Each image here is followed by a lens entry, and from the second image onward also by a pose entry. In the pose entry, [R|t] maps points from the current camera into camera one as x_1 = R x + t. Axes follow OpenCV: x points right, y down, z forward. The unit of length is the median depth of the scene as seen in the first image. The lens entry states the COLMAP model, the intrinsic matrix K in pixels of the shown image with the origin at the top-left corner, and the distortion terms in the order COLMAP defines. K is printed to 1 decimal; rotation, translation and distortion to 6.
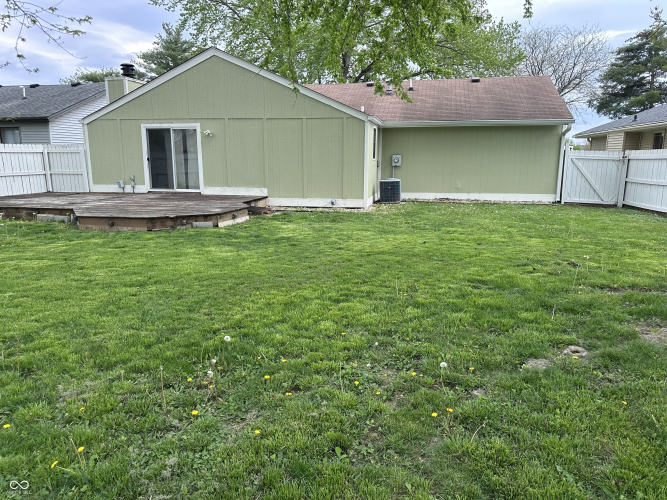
lens RADIAL K [[465.2, 0, 337.0], [0, 465.2, 247.7], [0, 0, 1]] dist [0.132978, -0.217466]
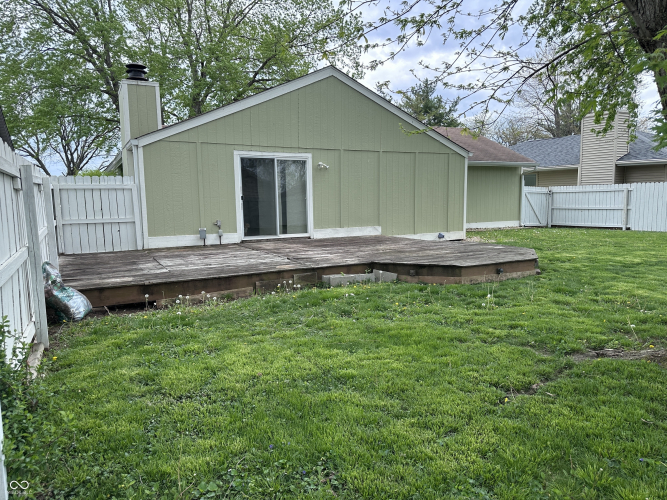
lens RADIAL K [[465.2, 0, 337.0], [0, 465.2, 247.7], [0, 0, 1]] dist [0.132978, -0.217466]
pose [[0.770170, -0.081586, 0.632599, -0.767275], [0.135464, 0.990082, -0.037233, -0.061401], [-0.623287, 0.114370, 0.773584, 0.345020]]
